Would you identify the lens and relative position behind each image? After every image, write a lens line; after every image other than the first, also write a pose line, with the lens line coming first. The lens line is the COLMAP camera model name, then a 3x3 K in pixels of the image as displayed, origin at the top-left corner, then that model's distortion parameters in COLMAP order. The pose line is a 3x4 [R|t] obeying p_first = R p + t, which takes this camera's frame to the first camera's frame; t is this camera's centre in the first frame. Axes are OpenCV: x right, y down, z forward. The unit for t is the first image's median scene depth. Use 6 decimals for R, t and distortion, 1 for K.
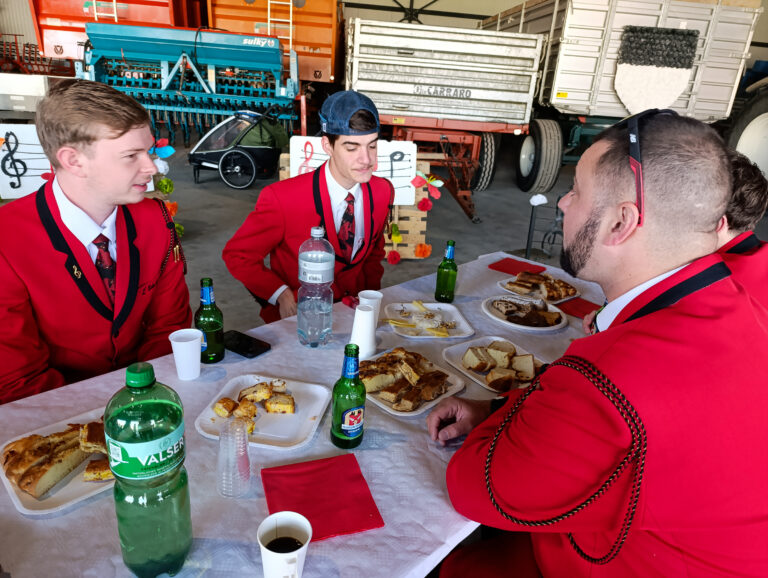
lens RADIAL K [[533.9, 0, 381.8], [0, 533.9, 287.8], [0, 0, 1]] dist [0.002773, -0.005595]
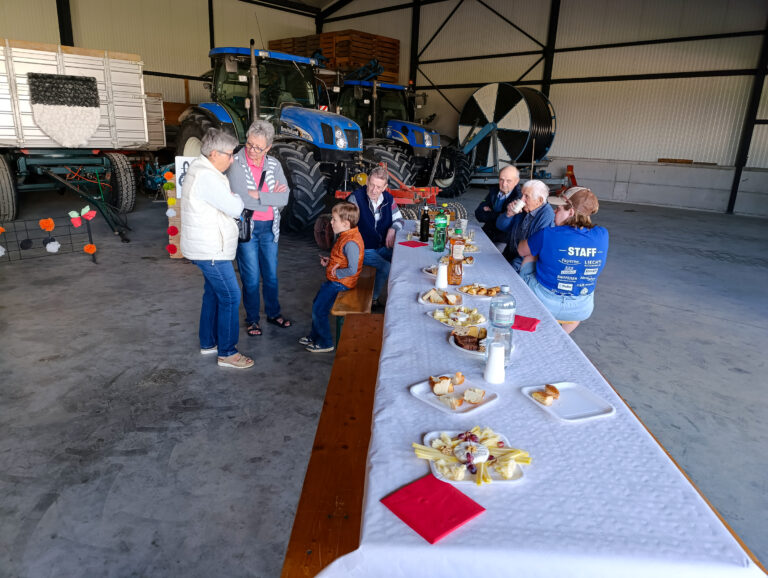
lens RADIAL K [[525.6, 0, 384.9], [0, 525.6, 286.1], [0, 0, 1]] dist [0.033867, -0.037227]
pose [[0.749021, -0.226020, 0.622802, 0.205358], [0.258284, 0.965254, 0.039670, 0.124740], [-0.610128, 0.131147, 0.781373, -0.338027]]
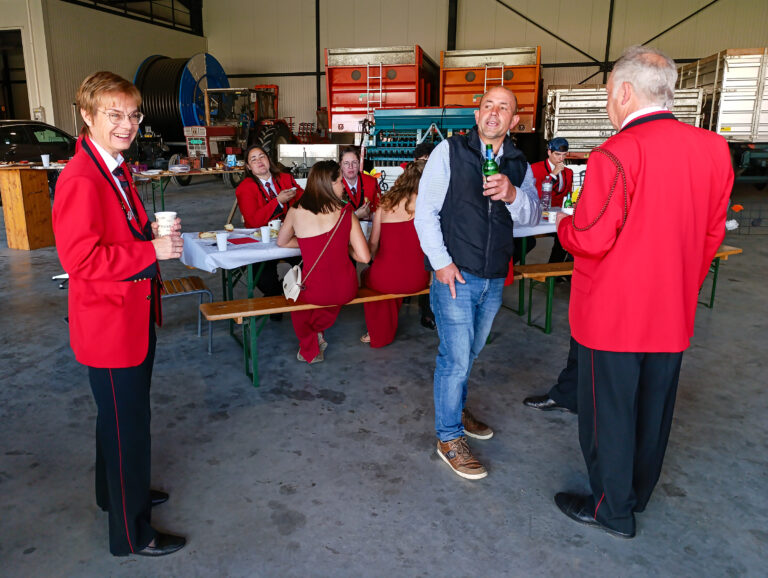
lens RADIAL K [[592.7, 0, 338.0], [0, 592.7, 253.2], [0, 0, 1]] dist [0.048975, -0.058026]
pose [[0.927028, -0.001372, -0.374990, 0.009580], [-0.062233, 0.985563, -0.157454, 0.228648], [0.369793, 0.169301, 0.913559, -0.638515]]
